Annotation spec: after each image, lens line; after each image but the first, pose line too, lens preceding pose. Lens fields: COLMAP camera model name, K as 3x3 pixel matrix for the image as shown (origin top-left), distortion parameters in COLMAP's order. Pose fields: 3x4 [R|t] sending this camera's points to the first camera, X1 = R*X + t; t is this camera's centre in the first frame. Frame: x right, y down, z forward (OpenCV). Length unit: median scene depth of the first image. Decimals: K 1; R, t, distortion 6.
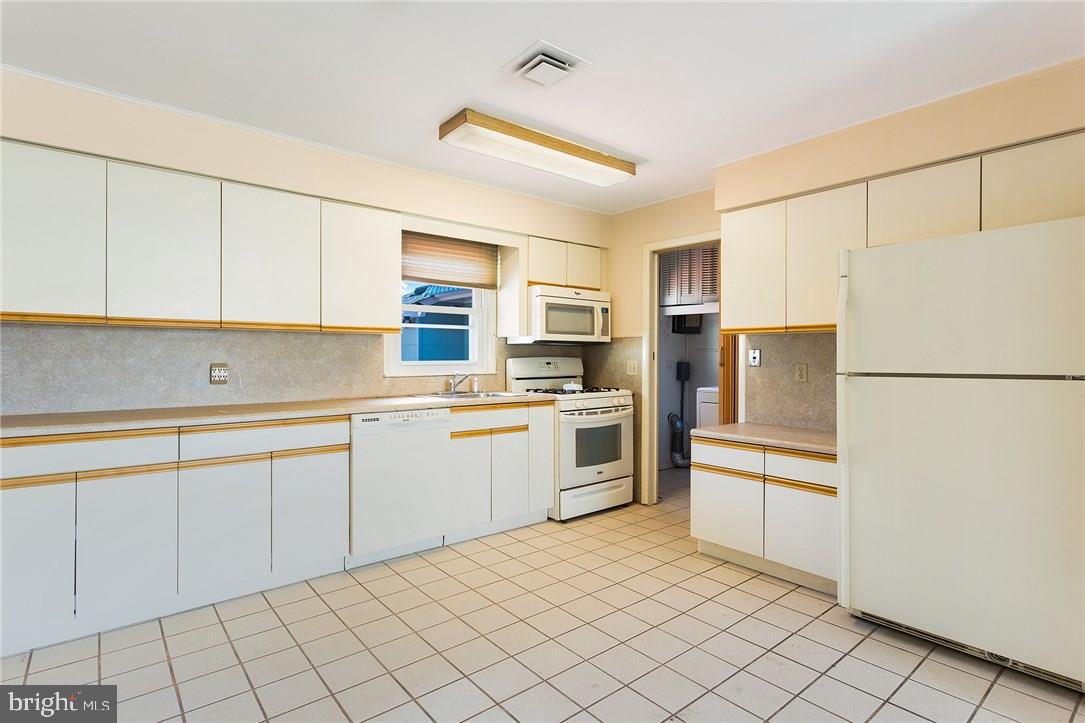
lens RADIAL K [[542.8, 0, 562.0], [0, 542.8, 356.8], [0, 0, 1]] dist [-0.005274, -0.000647]
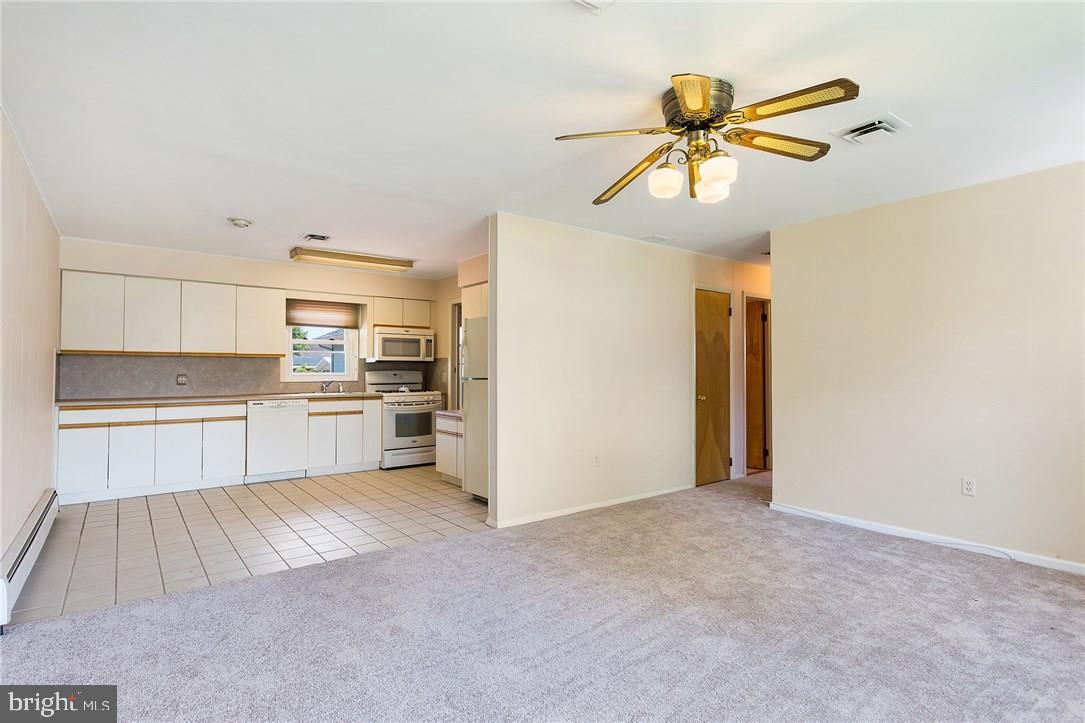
lens RADIAL K [[542.8, 0, 541.6], [0, 542.8, 360.7], [0, 0, 1]] dist [-0.005274, -0.000647]
pose [[0.998647, -0.001881, -0.051969, 0.559319], [0.000942, 0.999836, -0.018087, 0.000570], [0.051994, 0.018014, 0.998485, -0.638626]]
